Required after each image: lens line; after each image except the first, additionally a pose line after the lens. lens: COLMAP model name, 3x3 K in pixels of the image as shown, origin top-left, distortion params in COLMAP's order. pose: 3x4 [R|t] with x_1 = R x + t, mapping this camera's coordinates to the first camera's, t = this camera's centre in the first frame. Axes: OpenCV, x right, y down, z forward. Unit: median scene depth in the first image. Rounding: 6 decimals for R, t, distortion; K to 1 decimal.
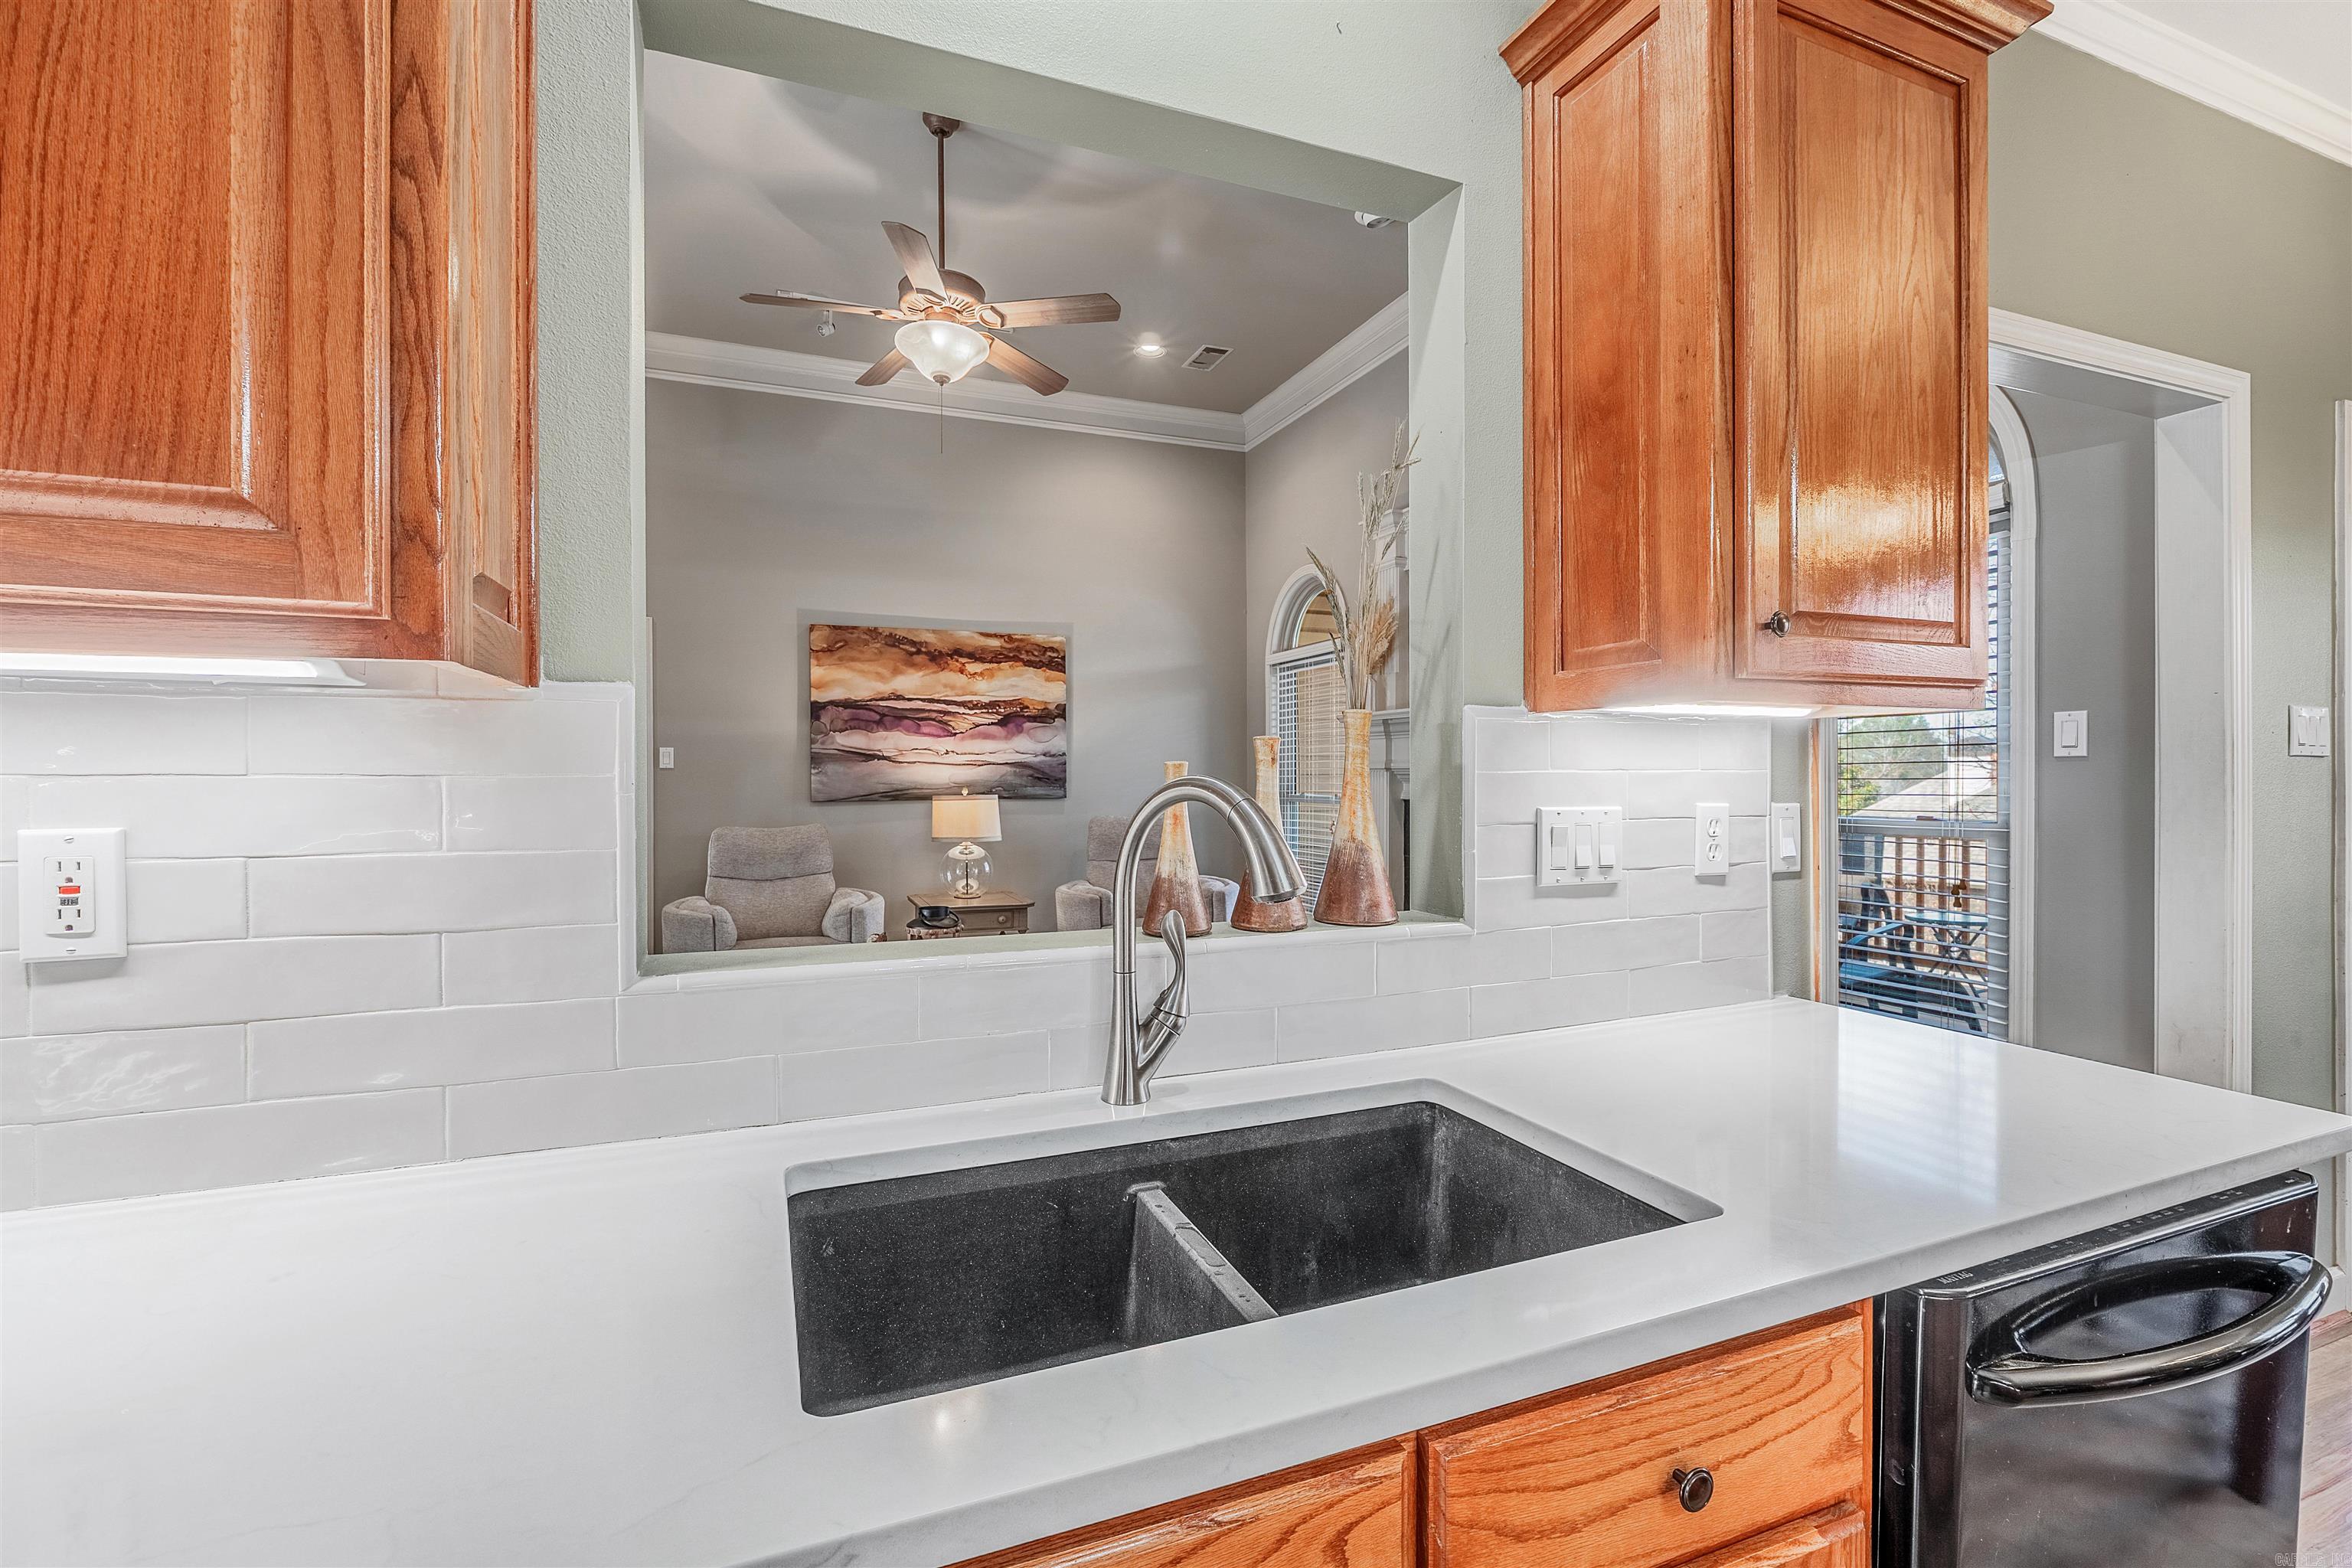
lens RADIAL K [[1021.4, 0, 1176.0], [0, 1021.4, 784.0], [0, 0, 1]] dist [0.000584, -0.000006]
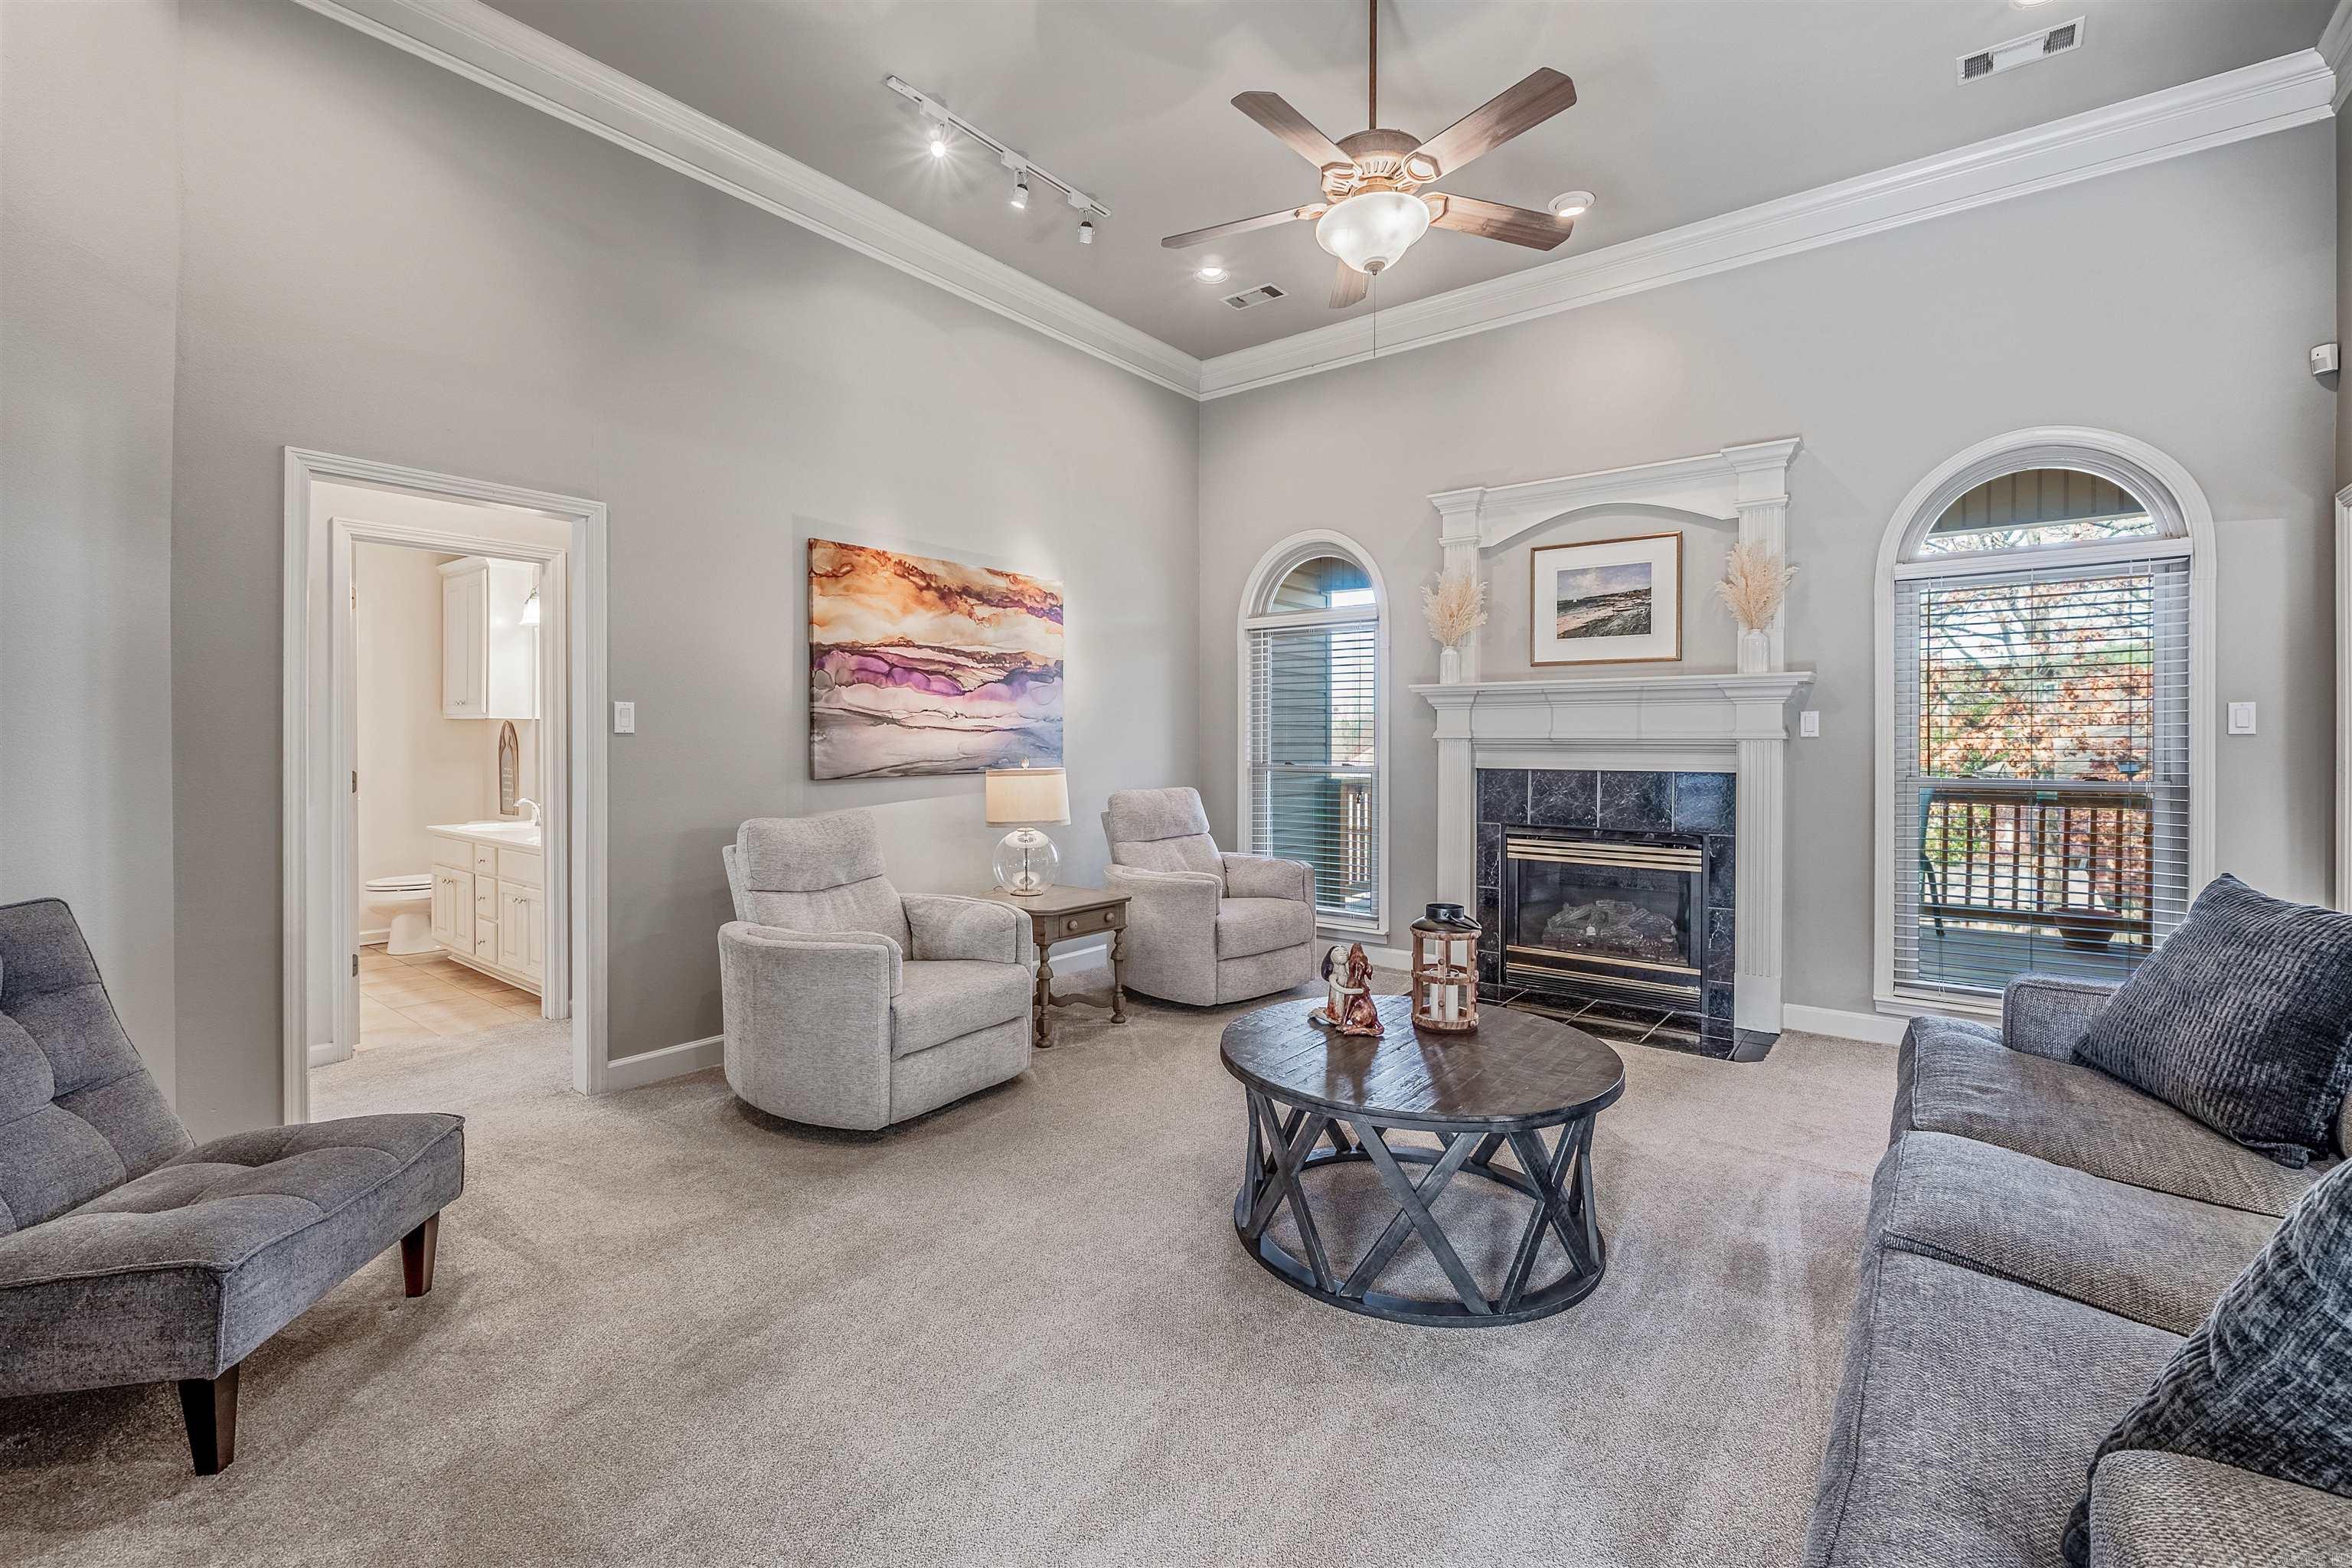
lens RADIAL K [[986.9, 0, 1176.0], [0, 986.9, 784.0], [0, 0, 1]] dist [0.000339, 0.000430]
pose [[0.860207, -0.020203, 0.509545, -0.479342], [0.002598, 0.999376, 0.035239, -0.003774], [-0.509939, -0.028989, 0.859722, 0.244831]]
